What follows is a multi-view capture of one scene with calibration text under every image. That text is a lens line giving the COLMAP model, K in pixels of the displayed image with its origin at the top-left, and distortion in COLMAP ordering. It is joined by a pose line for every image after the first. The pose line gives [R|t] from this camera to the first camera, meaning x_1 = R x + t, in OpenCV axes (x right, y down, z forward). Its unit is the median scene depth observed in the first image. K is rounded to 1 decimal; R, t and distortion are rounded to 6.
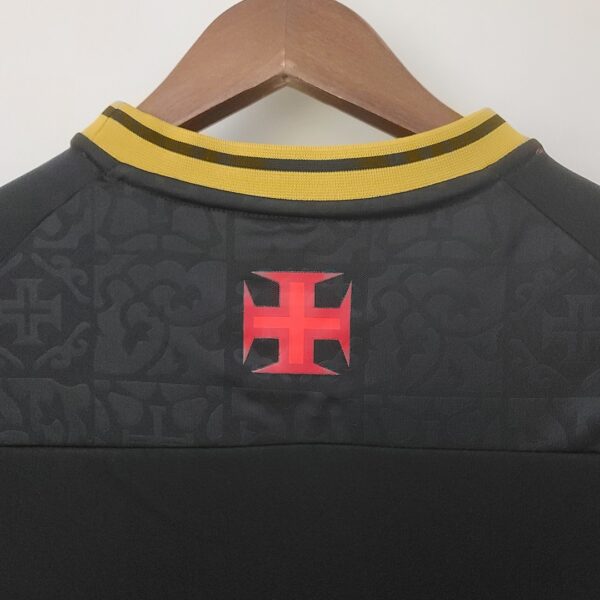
lens RADIAL K [[587.4, 0, 298.3], [0, 587.4, 300.6], [0, 0, 1]] dist [0.002277, 0.000000]
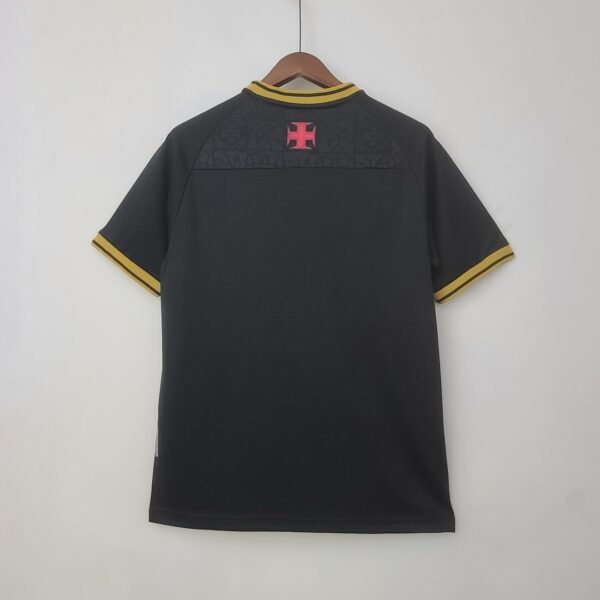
lens RADIAL K [[587.4, 0, 301.5], [0, 587.4, 300.1], [0, 0, 1]] dist [0.002277, 0.000000]
pose [[0.999920, 0.012198, -0.003462, 0.024431], [-0.012386, 0.998070, -0.060850, 1.346436], [0.002713, 0.060888, 0.998141, -2.782731]]
